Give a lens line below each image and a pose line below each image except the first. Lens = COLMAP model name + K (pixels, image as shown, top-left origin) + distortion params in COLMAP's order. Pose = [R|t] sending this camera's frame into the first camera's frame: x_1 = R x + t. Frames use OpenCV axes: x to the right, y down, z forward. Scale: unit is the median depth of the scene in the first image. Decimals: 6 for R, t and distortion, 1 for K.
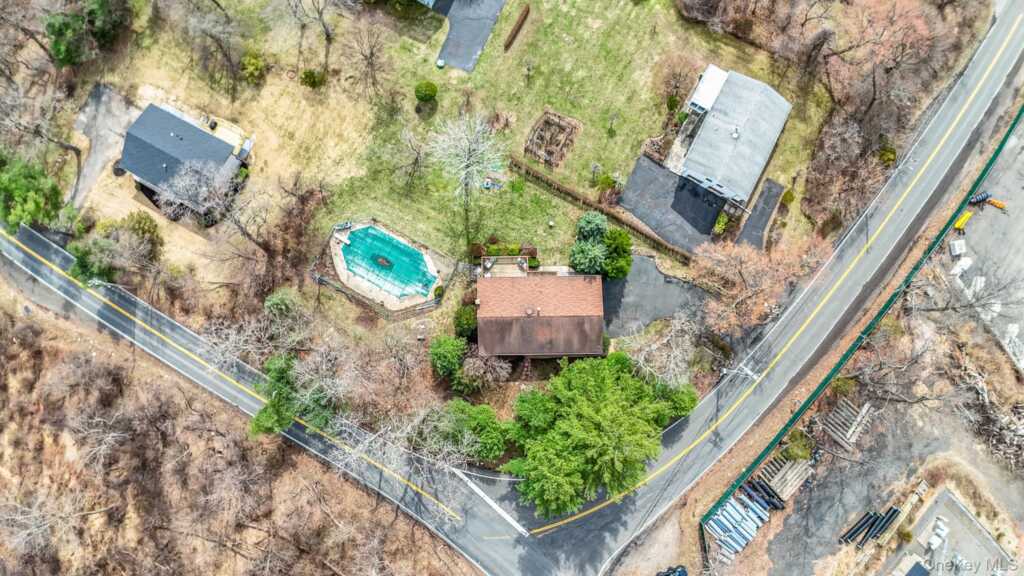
lens RADIAL K [[622.3, 0, 527.5], [0, 622.3, 286.6], [0, 0, 1]] dist [-0.179336, 0.018328]
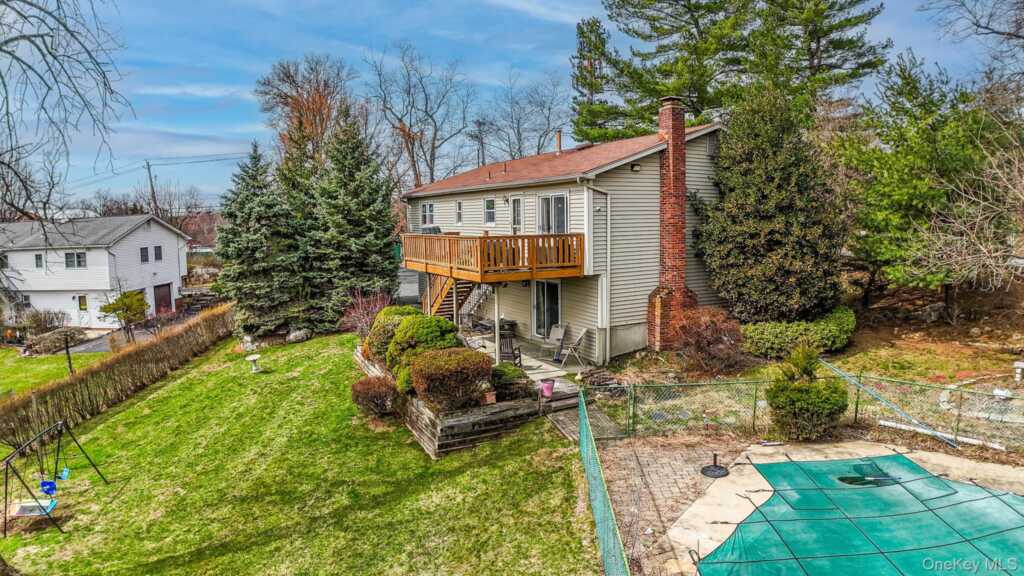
lens RADIAL K [[622.3, 0, 527.5], [0, 622.3, 286.6], [0, 0, 1]] dist [-0.179336, 0.018328]
pose [[-0.466508, -0.087918, 0.880137, -0.234249], [0.884514, -0.049086, 0.463925, -0.117003], [0.002415, 0.994918, 0.100664, 0.946192]]
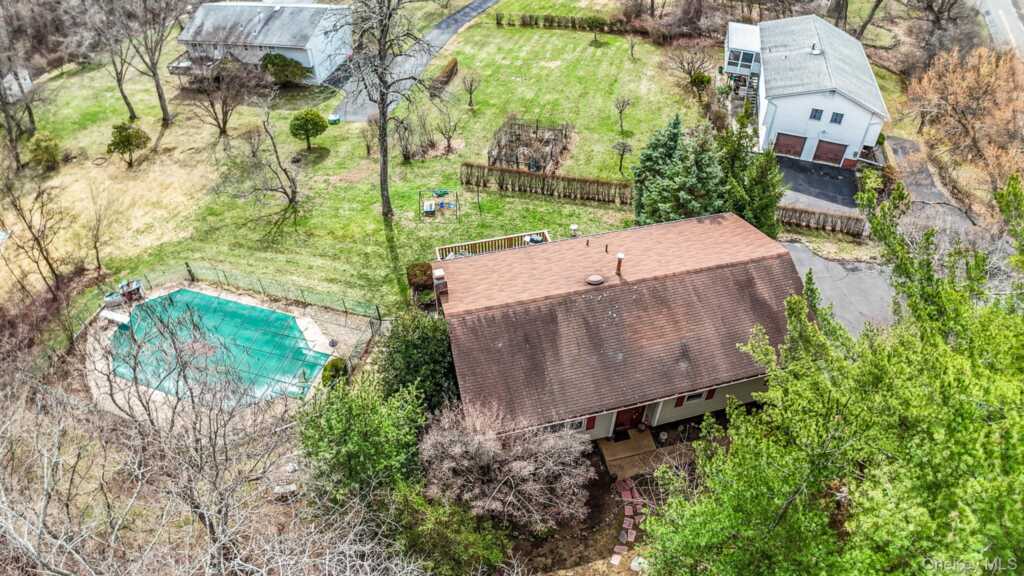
lens RADIAL K [[622.3, 0, 527.5], [0, 622.3, 286.6], [0, 0, 1]] dist [-0.179336, 0.018328]
pose [[0.972762, -0.161127, 0.166651, -0.082254], [0.231665, 0.700889, -0.674601, 0.241078], [-0.008107, 0.694833, 0.719125, 0.693330]]
